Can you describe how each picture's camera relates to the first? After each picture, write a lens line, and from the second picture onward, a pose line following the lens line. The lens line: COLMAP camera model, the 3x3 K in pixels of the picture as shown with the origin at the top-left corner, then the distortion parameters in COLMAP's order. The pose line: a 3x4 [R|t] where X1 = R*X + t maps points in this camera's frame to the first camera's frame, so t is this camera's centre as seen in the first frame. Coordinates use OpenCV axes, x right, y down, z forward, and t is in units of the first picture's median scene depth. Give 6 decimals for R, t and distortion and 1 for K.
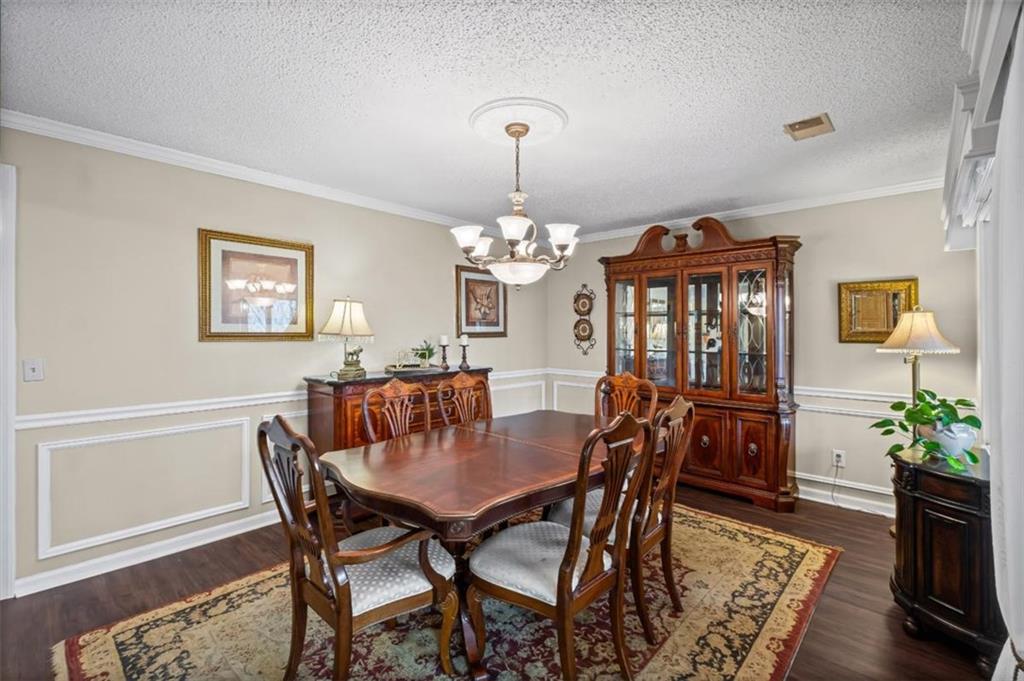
lens RADIAL K [[446.8, 0, 509.5], [0, 446.8, 332.2], [0, 0, 1]] dist [-0.002552, -0.000514]
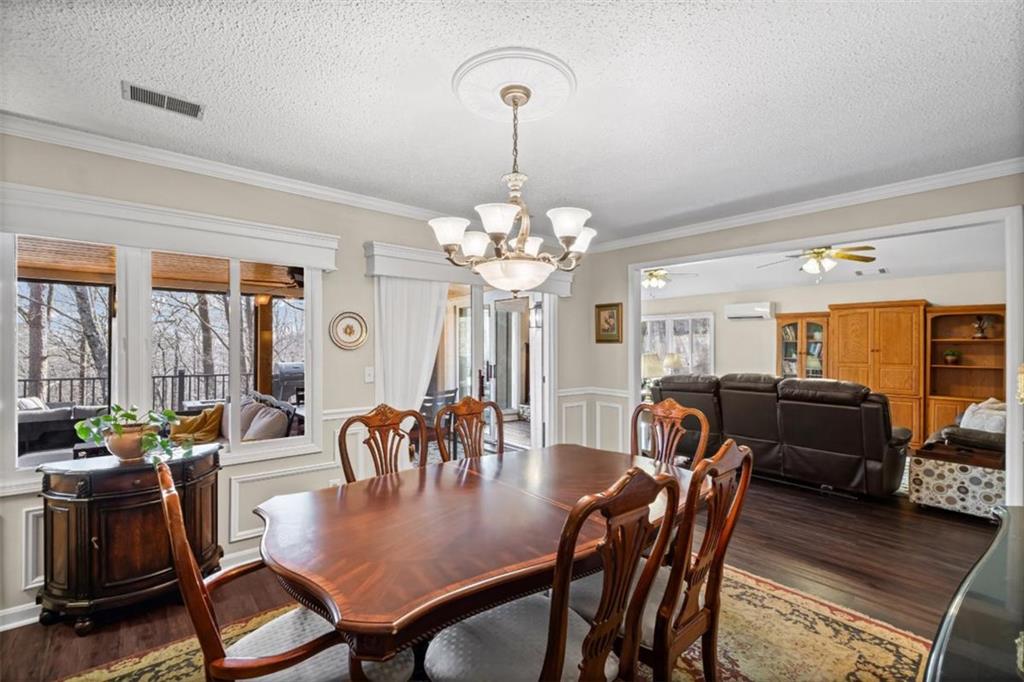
lens RADIAL K [[446.8, 0, 516.1], [0, 446.8, 343.3], [0, 0, 1]] dist [-0.002552, -0.000514]
pose [[0.991061, -0.000552, -0.133407, 0.125607], [0.001007, 0.999994, 0.003344, -0.016442], [0.133405, -0.003448, 0.991056, 0.216790]]
